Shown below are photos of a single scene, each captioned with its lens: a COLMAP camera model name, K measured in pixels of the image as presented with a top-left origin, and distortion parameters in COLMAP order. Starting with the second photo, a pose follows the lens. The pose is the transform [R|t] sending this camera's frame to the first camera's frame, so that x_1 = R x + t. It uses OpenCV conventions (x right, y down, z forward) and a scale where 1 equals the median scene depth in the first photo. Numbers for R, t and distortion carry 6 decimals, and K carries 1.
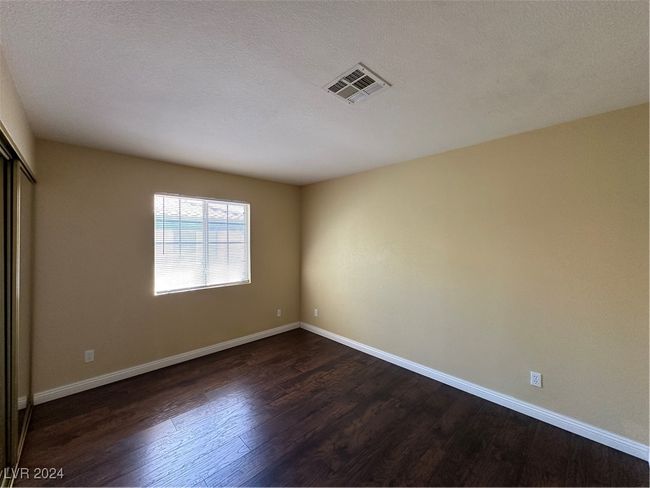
lens RADIAL K [[260.3, 0, 324.9], [0, 260.3, 247.9], [0, 0, 1]] dist [0.002835, 0.000114]
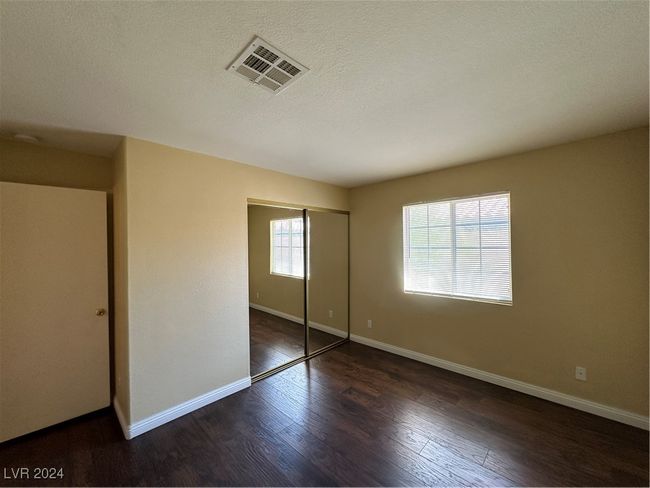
lens RADIAL K [[260.3, 0, 323.3], [0, 260.3, 246.9], [0, 0, 1]] dist [0.002835, 0.000114]
pose [[0.038327, -0.006703, -0.999243, 0.475097], [-0.019499, 0.999782, -0.007455, -0.007435], [0.999075, 0.019770, 0.038187, 0.555609]]
